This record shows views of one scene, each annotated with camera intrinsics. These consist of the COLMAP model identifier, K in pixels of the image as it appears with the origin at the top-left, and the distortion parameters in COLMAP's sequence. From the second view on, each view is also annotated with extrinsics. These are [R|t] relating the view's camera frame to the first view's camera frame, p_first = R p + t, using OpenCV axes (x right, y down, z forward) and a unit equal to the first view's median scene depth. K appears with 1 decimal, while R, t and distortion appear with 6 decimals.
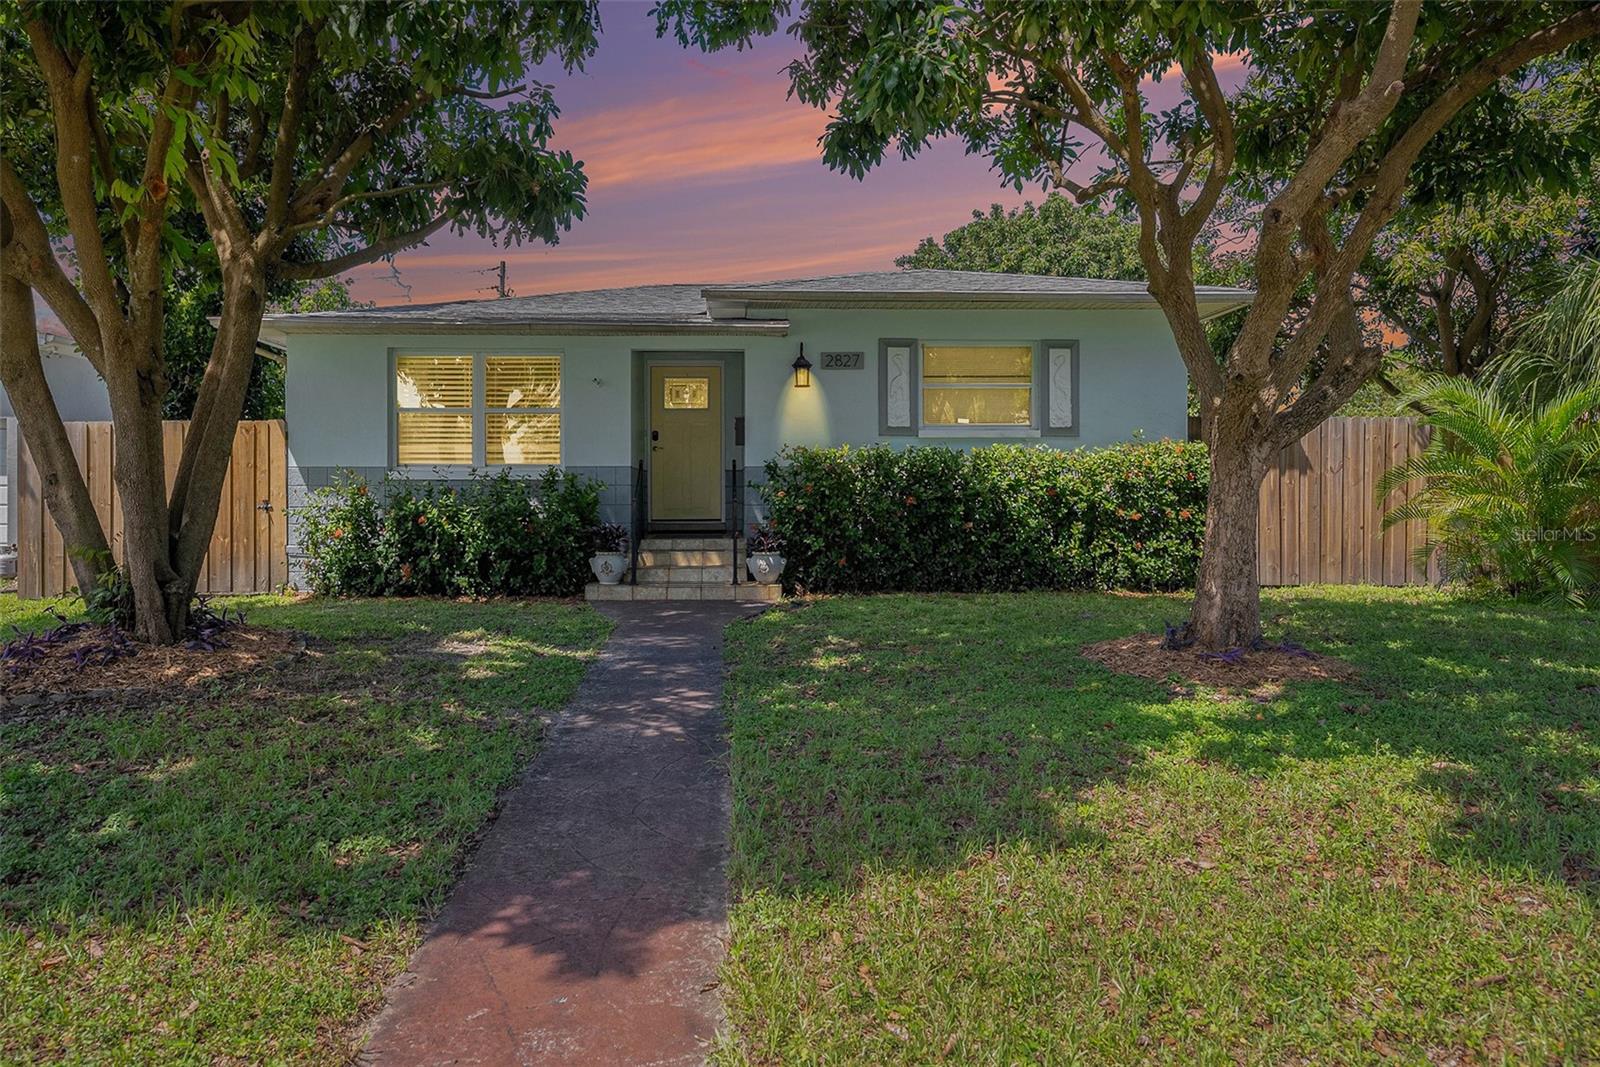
lens RADIAL K [[1005.1, 0, 800.0], [0, 1005.1, 533.5], [0, 0, 1]] dist [0.046727, 0.002999]
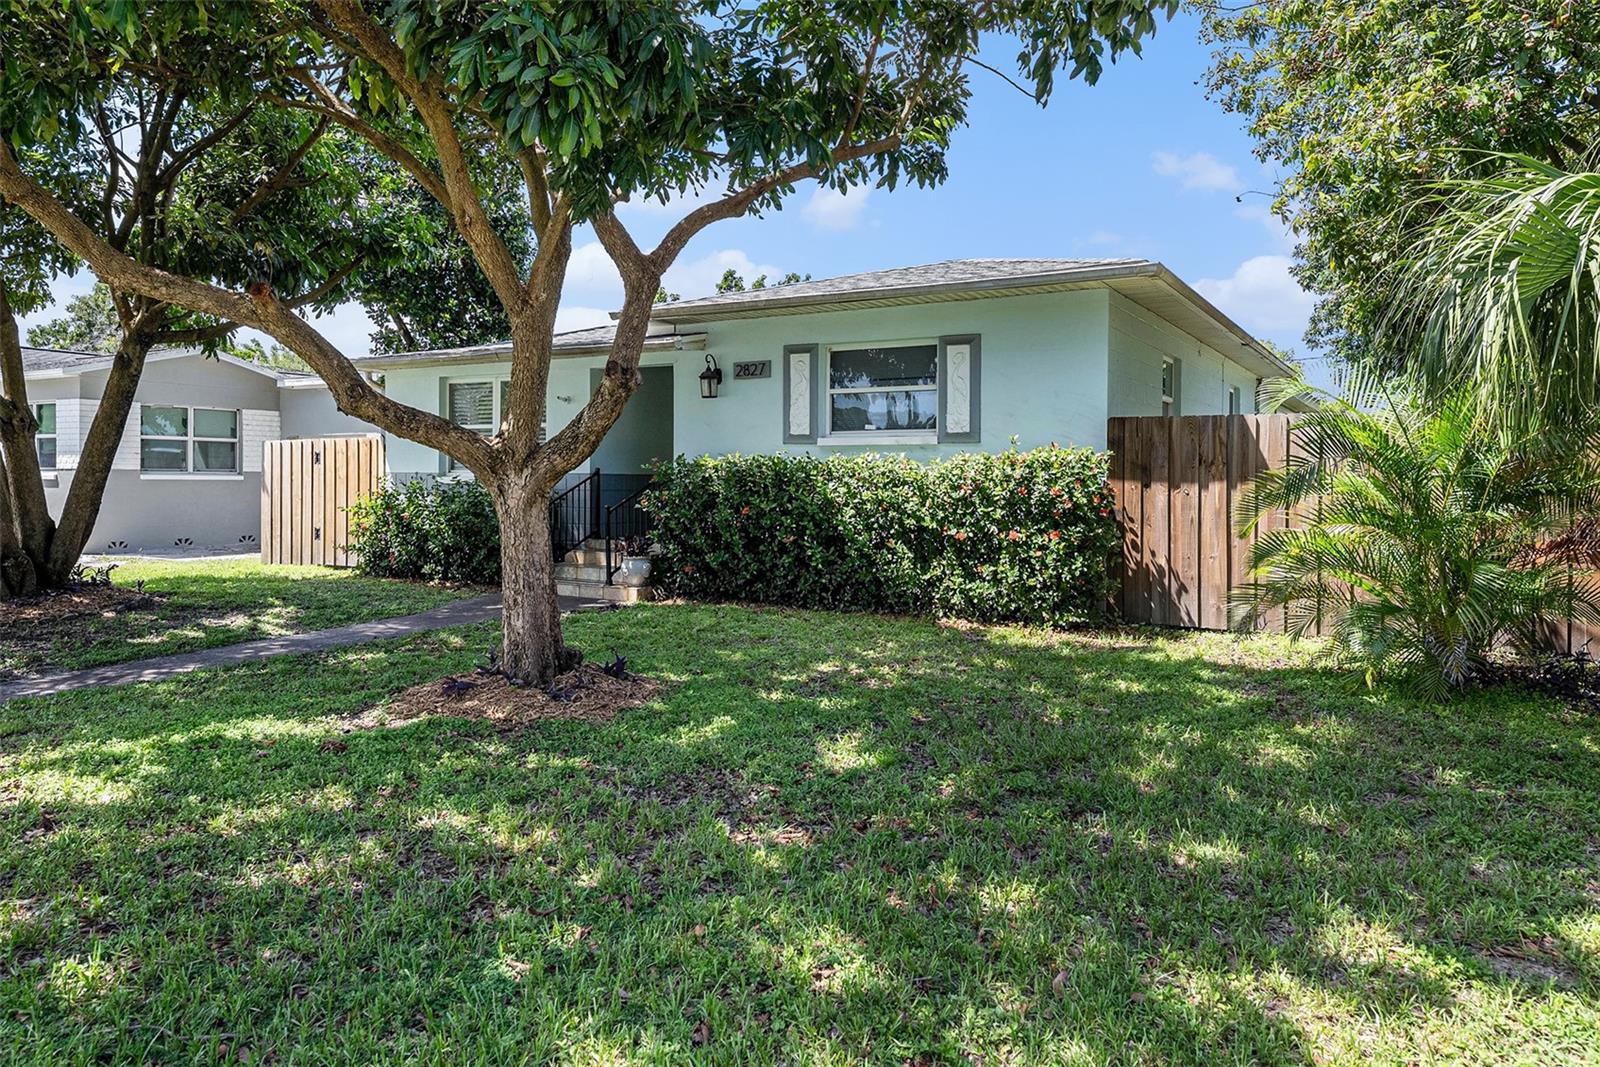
lens RADIAL K [[1005.1, 0, 800.0], [0, 1005.1, 533.5], [0, 0, 1]] dist [0.046727, 0.002999]
pose [[0.851132, 0.035203, -0.523770, 0.649053], [-0.031551, 0.999376, 0.015899, -0.027531], [0.524003, 0.002993, 0.851711, 0.179247]]
